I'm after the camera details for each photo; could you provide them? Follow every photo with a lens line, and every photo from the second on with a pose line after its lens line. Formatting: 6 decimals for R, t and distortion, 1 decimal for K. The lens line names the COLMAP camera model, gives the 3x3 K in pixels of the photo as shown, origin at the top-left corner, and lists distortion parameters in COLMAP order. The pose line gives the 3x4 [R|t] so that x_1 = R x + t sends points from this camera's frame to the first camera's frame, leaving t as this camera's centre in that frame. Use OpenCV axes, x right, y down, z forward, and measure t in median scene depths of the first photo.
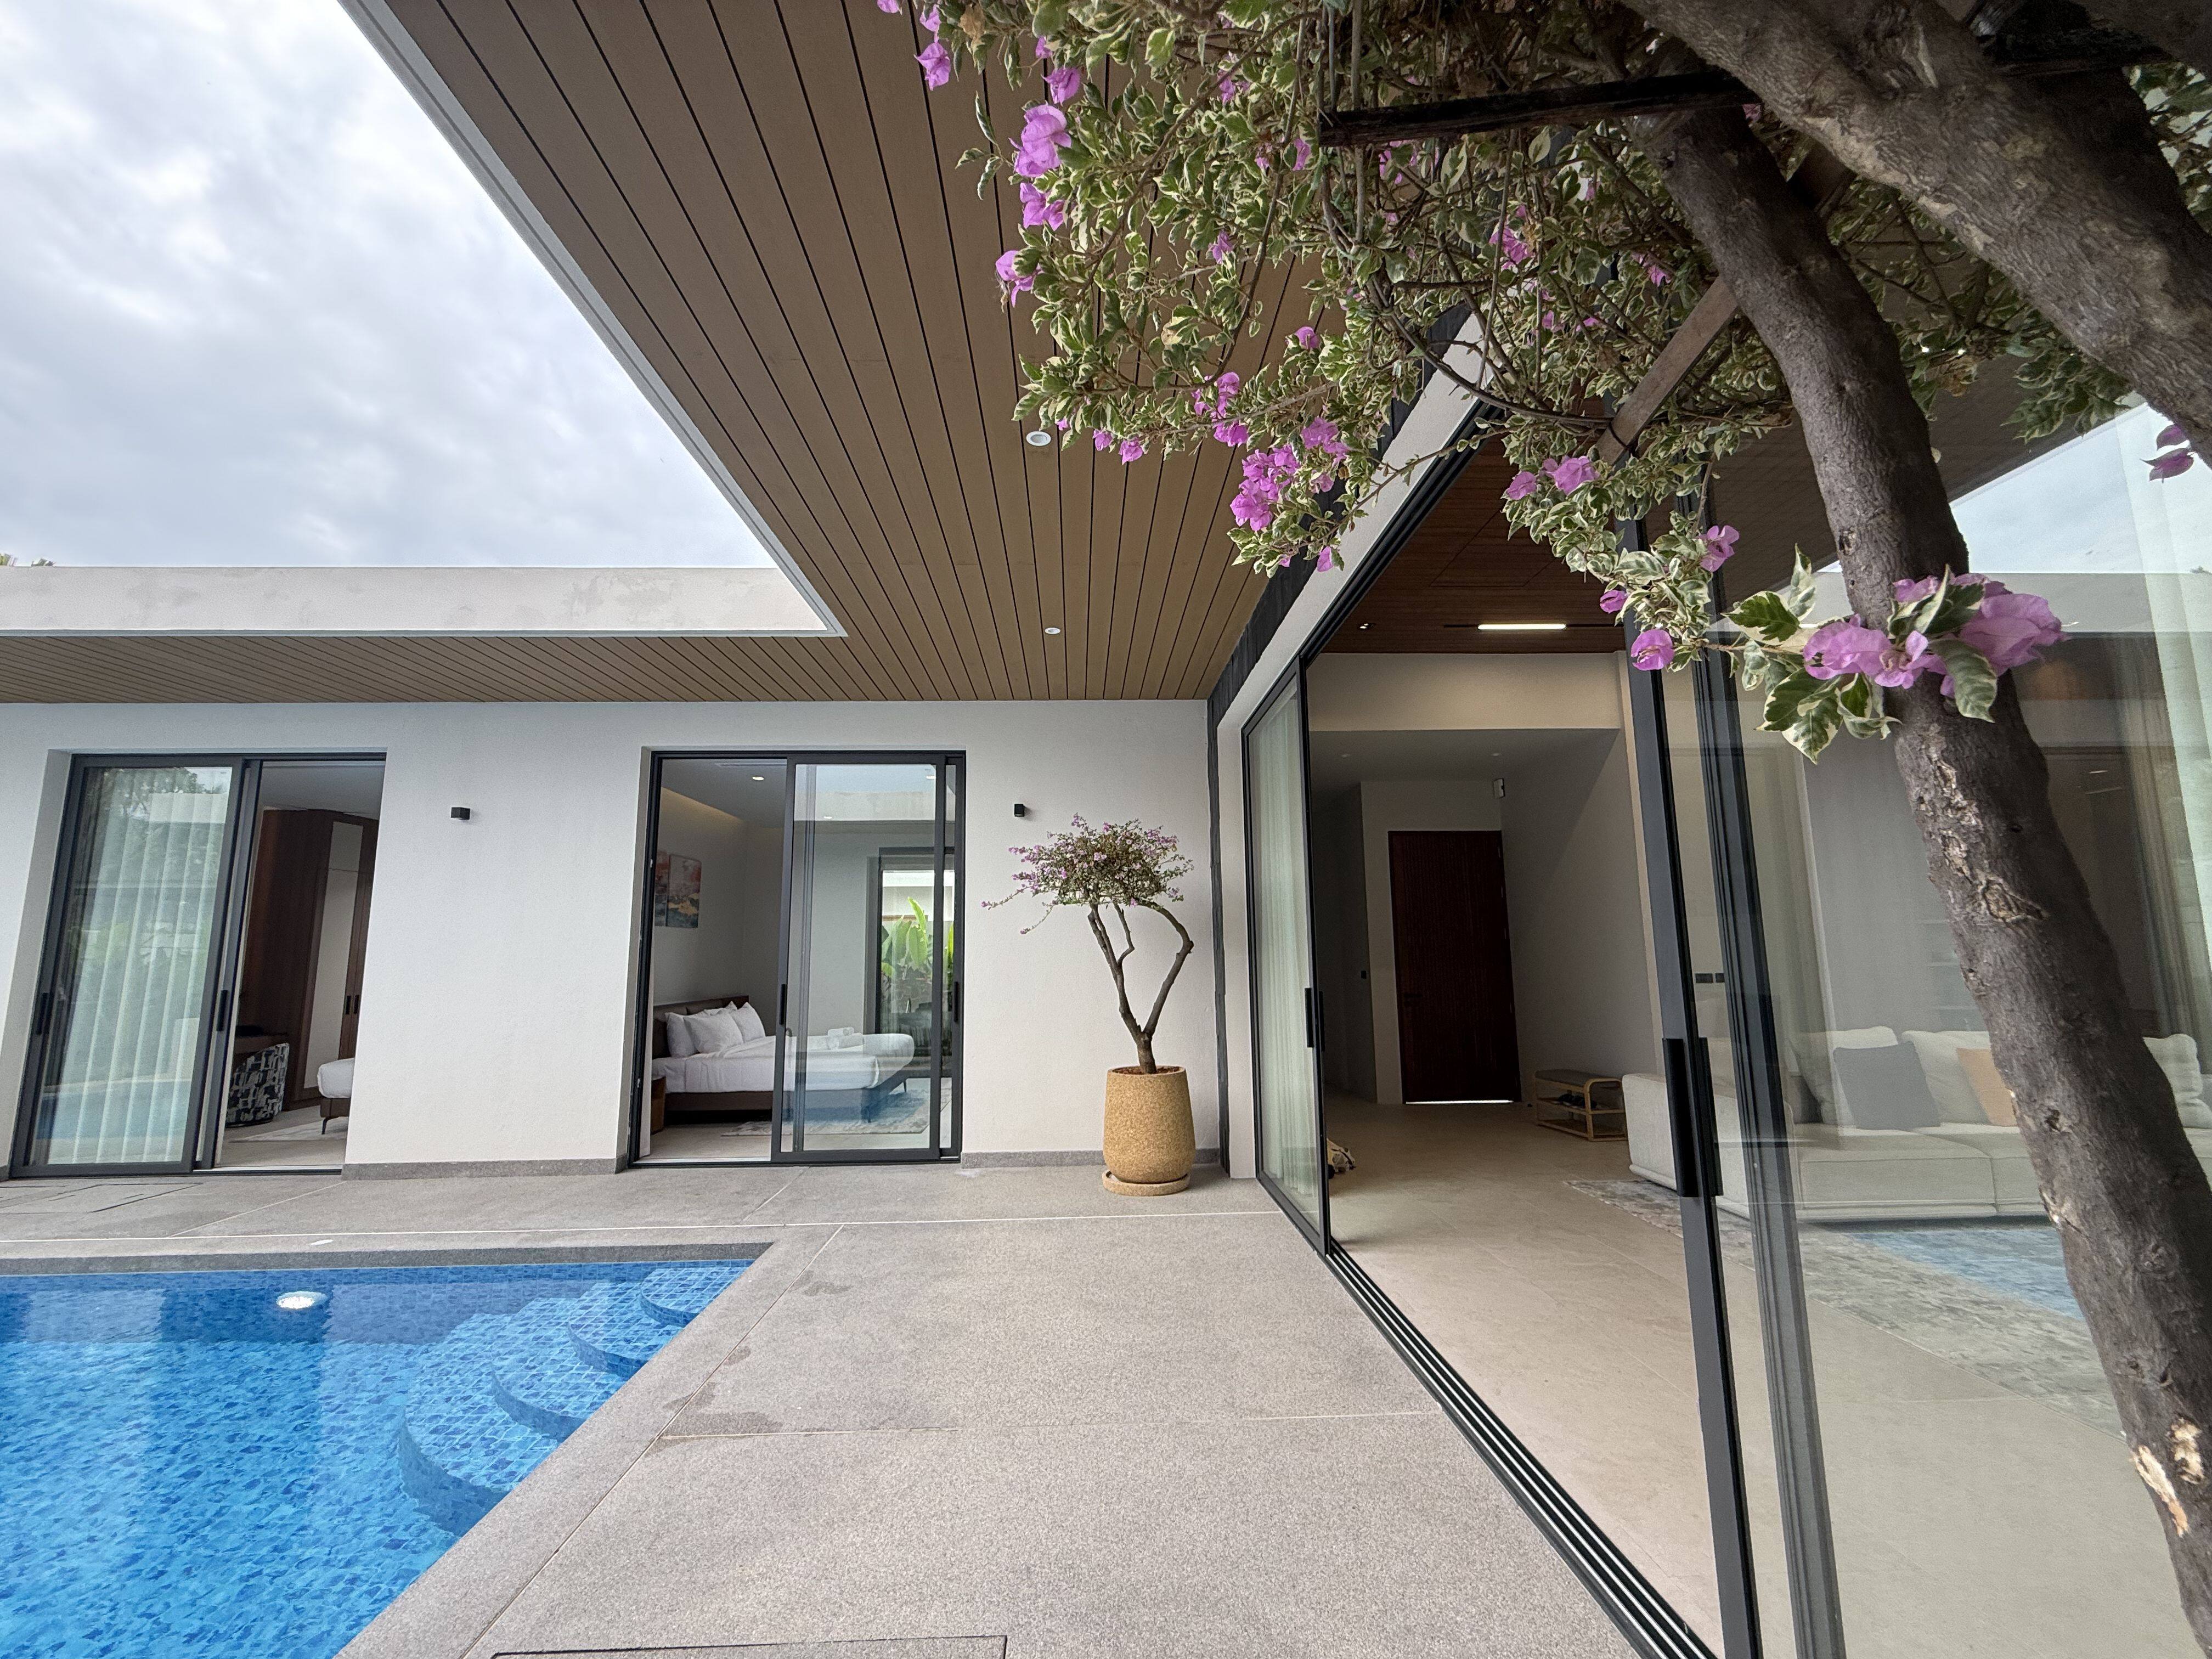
lens RADIAL K [[885.4, 0, 1106.8], [0, 885.4, 828.9], [0, 0, 1]] dist [-0.003375, -0.000088]
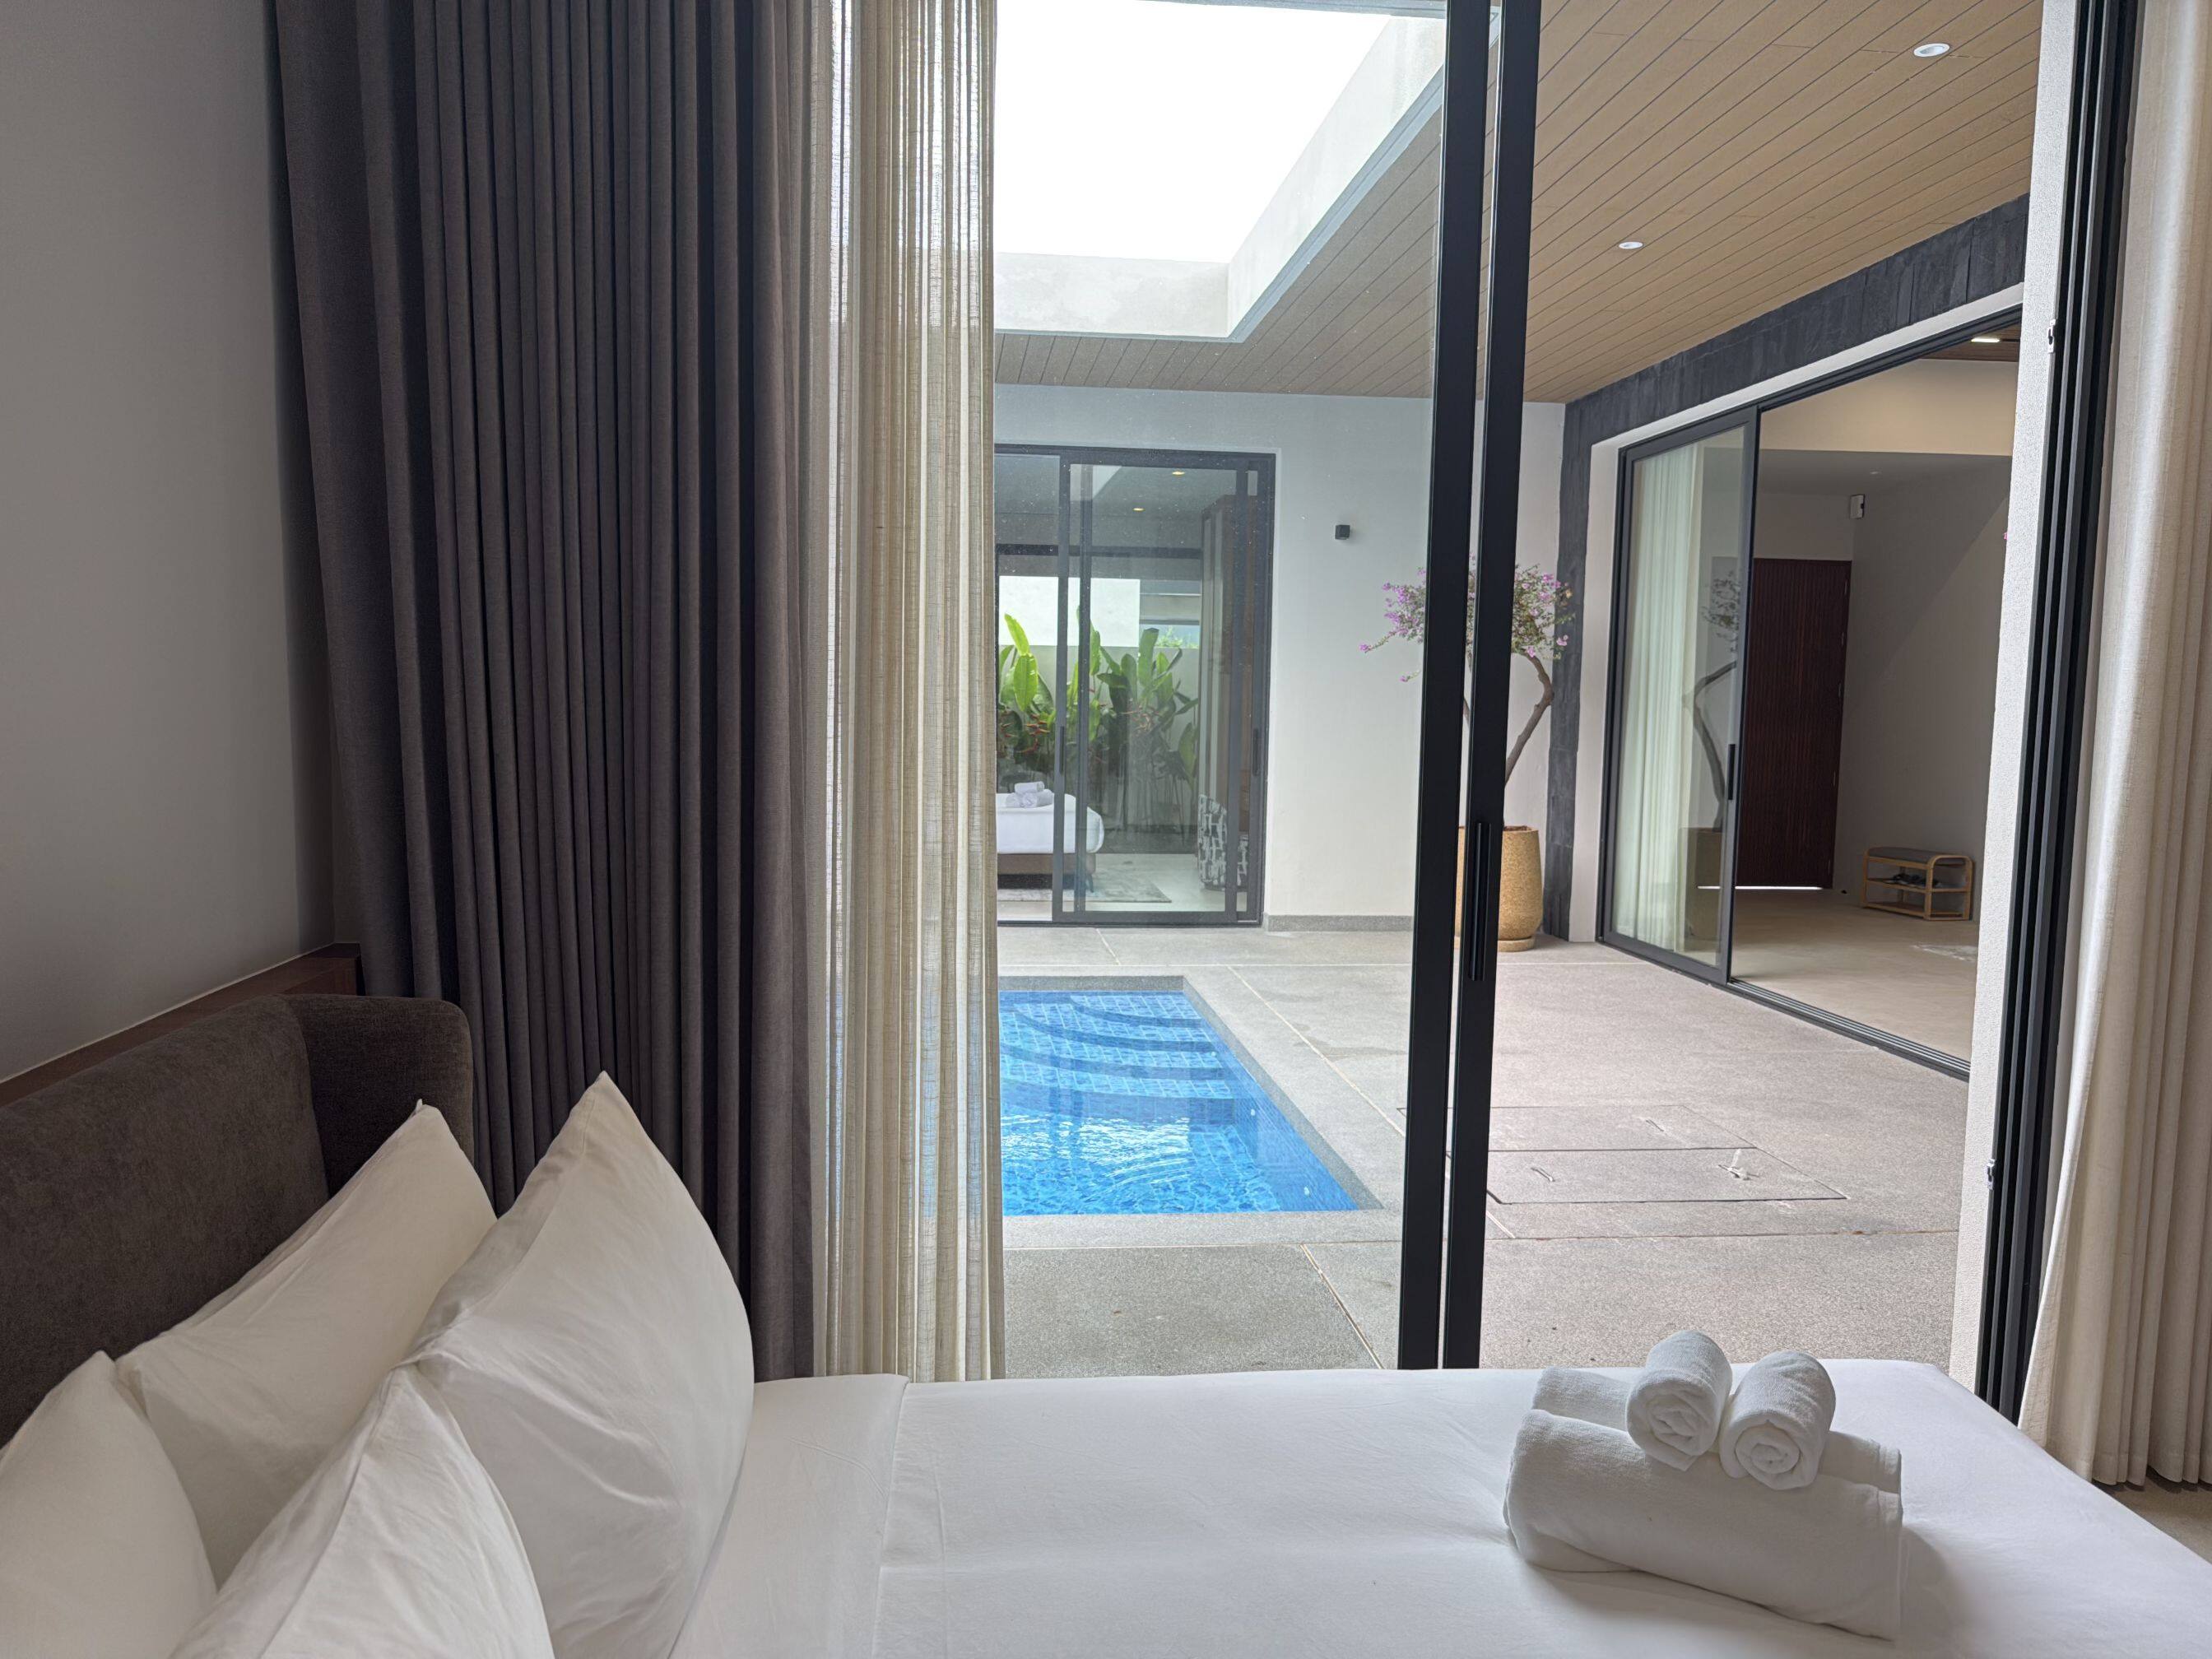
lens RADIAL K [[1555.9, 0, 1106.0], [0, 1555.9, 834.7], [0, 0, 1]] dist [-0.004629, -0.001113]
pose [[0.997593, 0.022590, 0.065552, -0.404344], [-0.036928, 0.973293, 0.226575, -0.065697], [-0.058683, -0.228451, 0.971785, -0.488771]]
